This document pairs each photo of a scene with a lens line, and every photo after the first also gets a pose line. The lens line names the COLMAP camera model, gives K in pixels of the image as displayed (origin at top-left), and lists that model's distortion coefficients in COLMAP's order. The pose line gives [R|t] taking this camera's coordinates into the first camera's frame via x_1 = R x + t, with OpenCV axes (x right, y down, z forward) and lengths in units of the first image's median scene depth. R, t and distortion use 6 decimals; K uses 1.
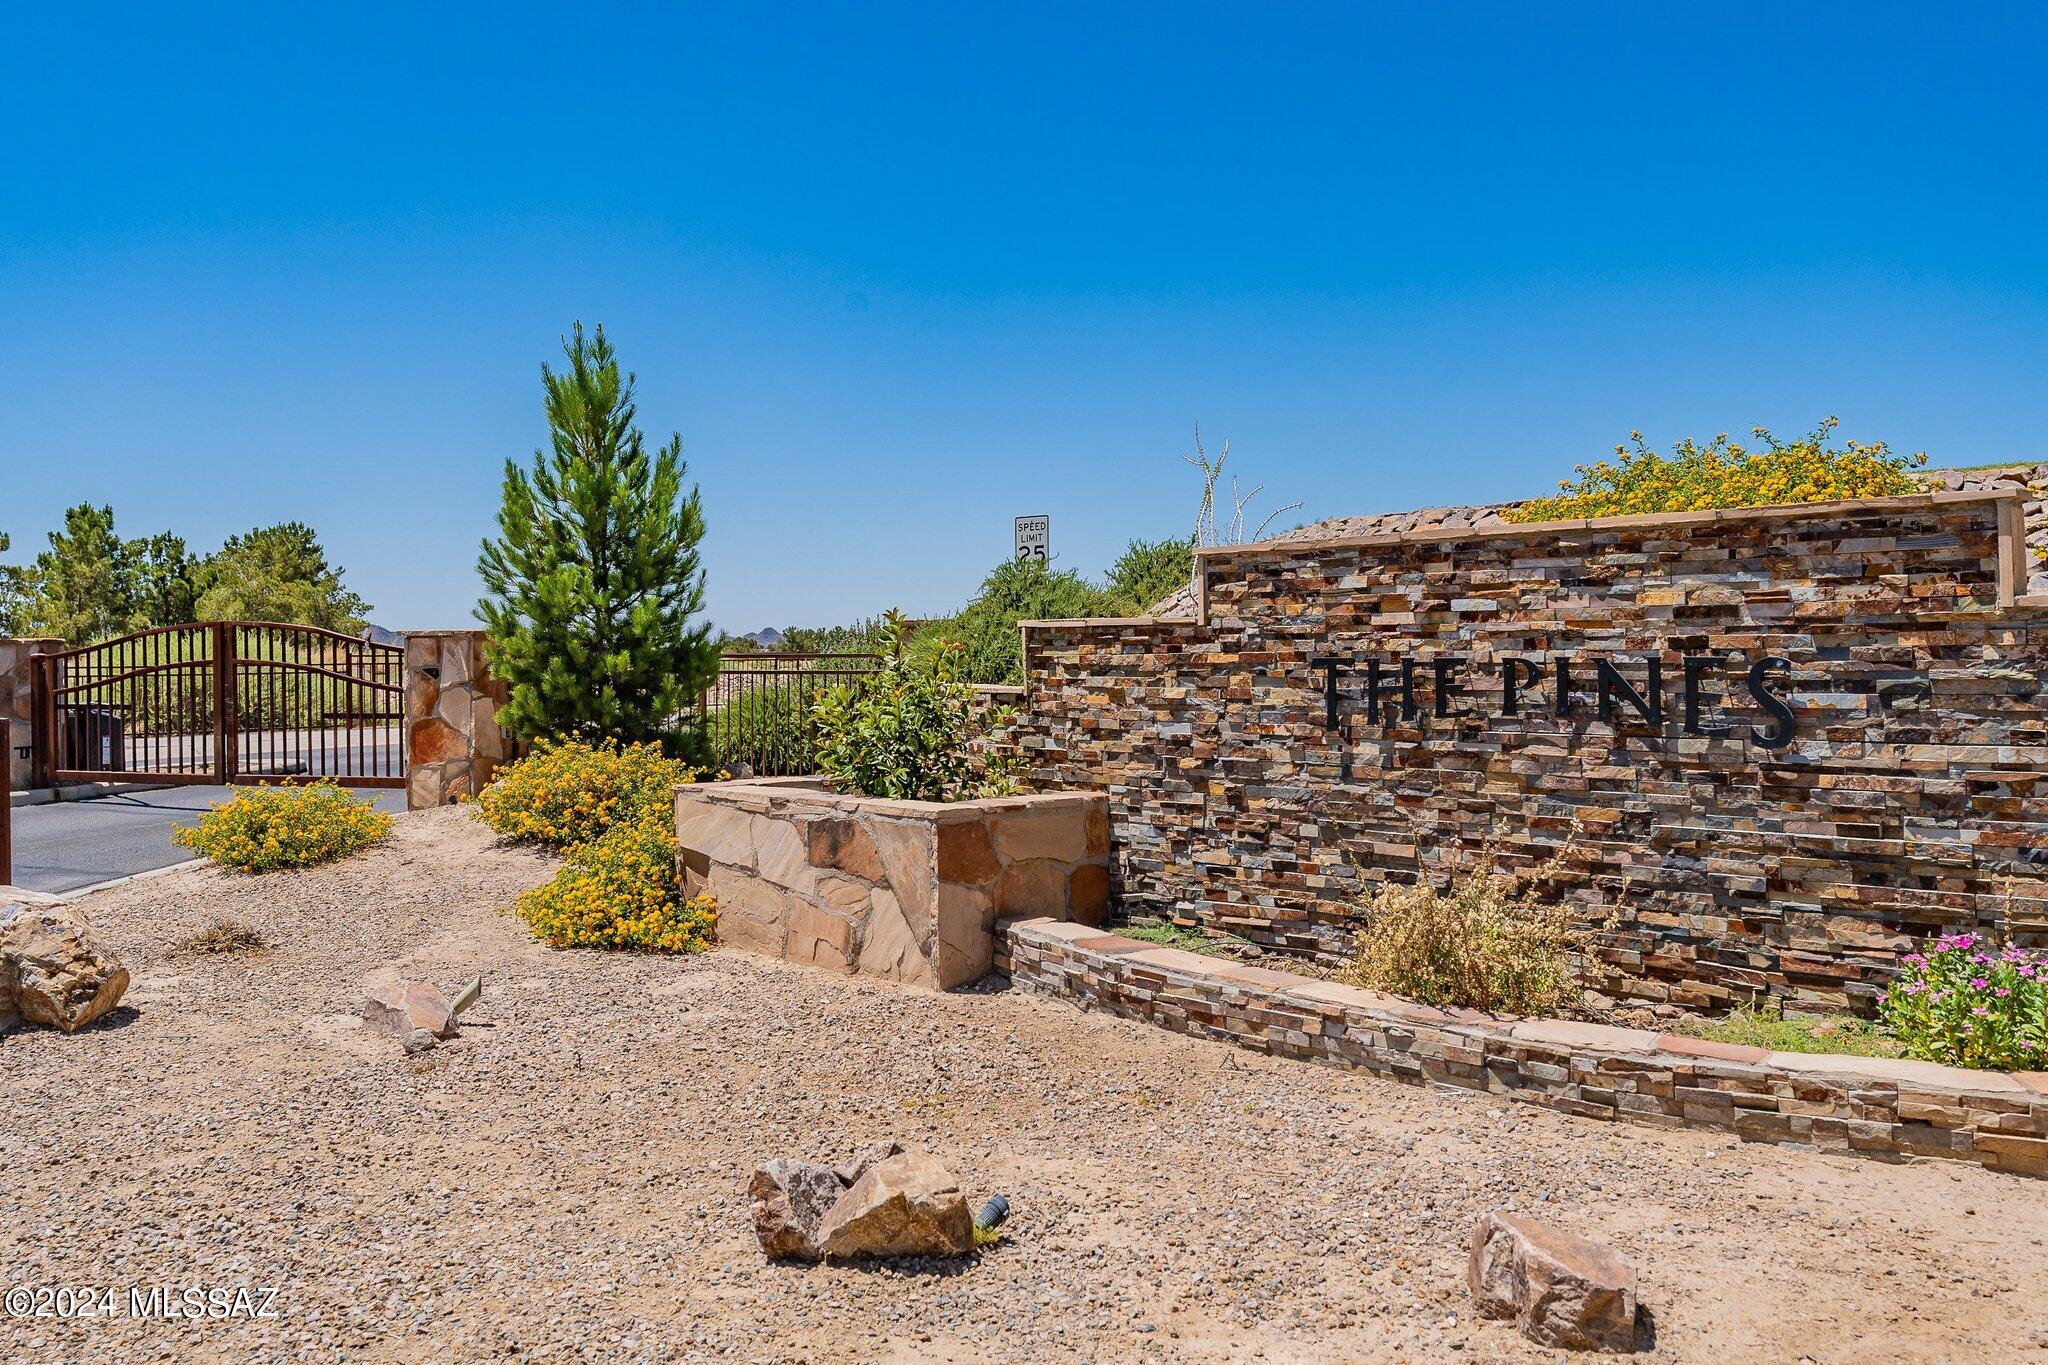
lens RADIAL K [[1573.1, 0, 1024.4], [0, 1573.1, 677.6], [0, 0, 1]] dist [0.000506, -0.000757]
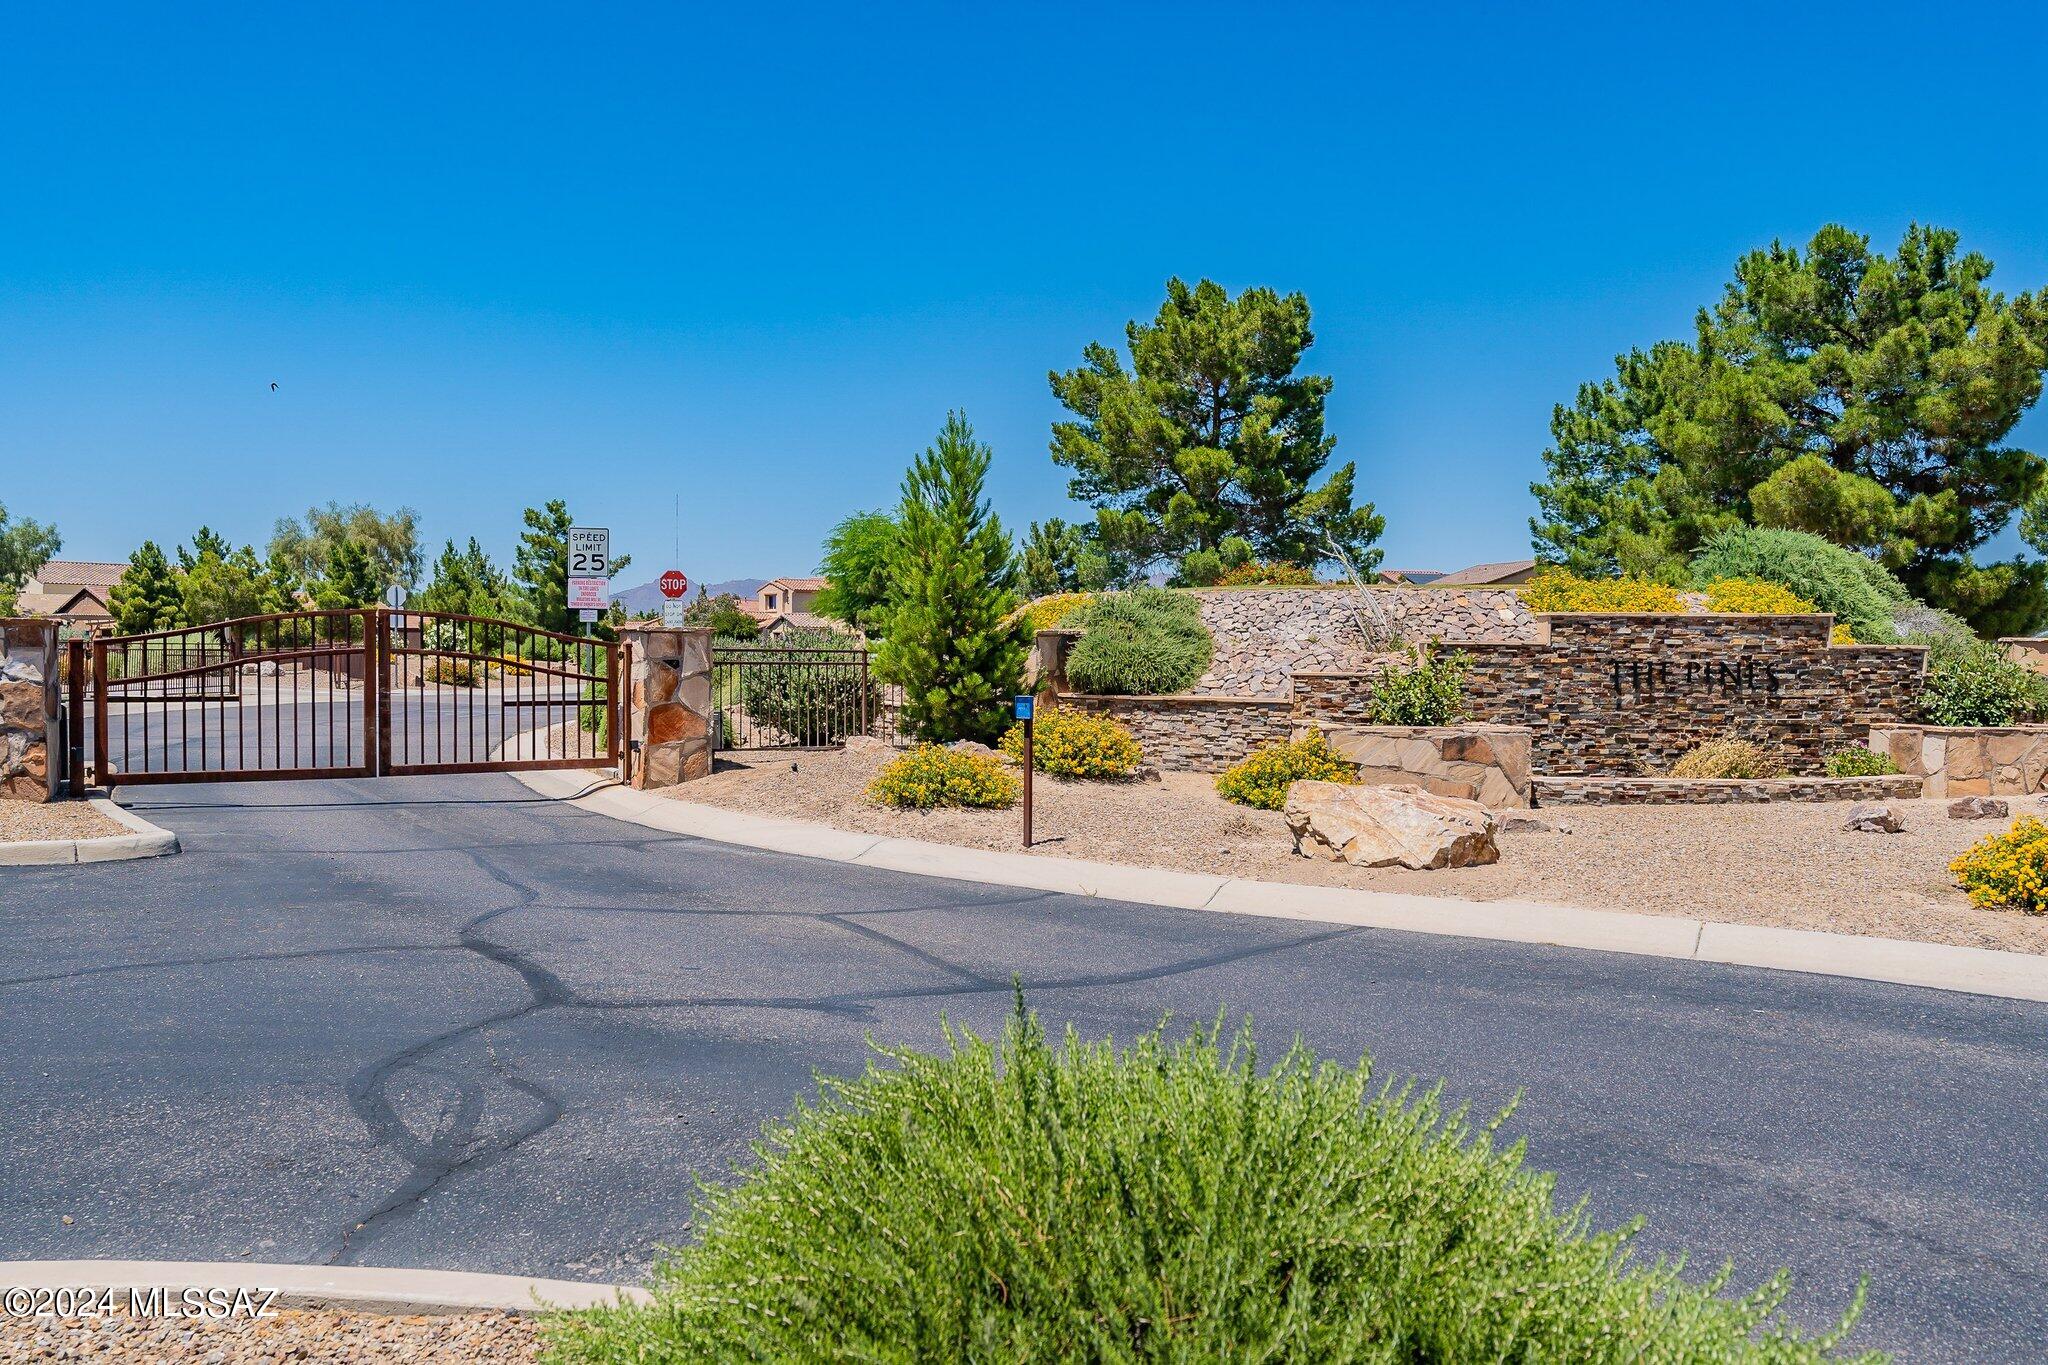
lens RADIAL K [[1573.1, 0, 1026.5], [0, 1573.1, 685.1], [0, 0, 1]] dist [0.000506, -0.000757]
pose [[0.627753, -0.006763, 0.778383, -2.361870], [-0.001062, 0.999954, 0.009544, 0.003078], [-0.778412, -0.006818, 0.627717, 0.163800]]
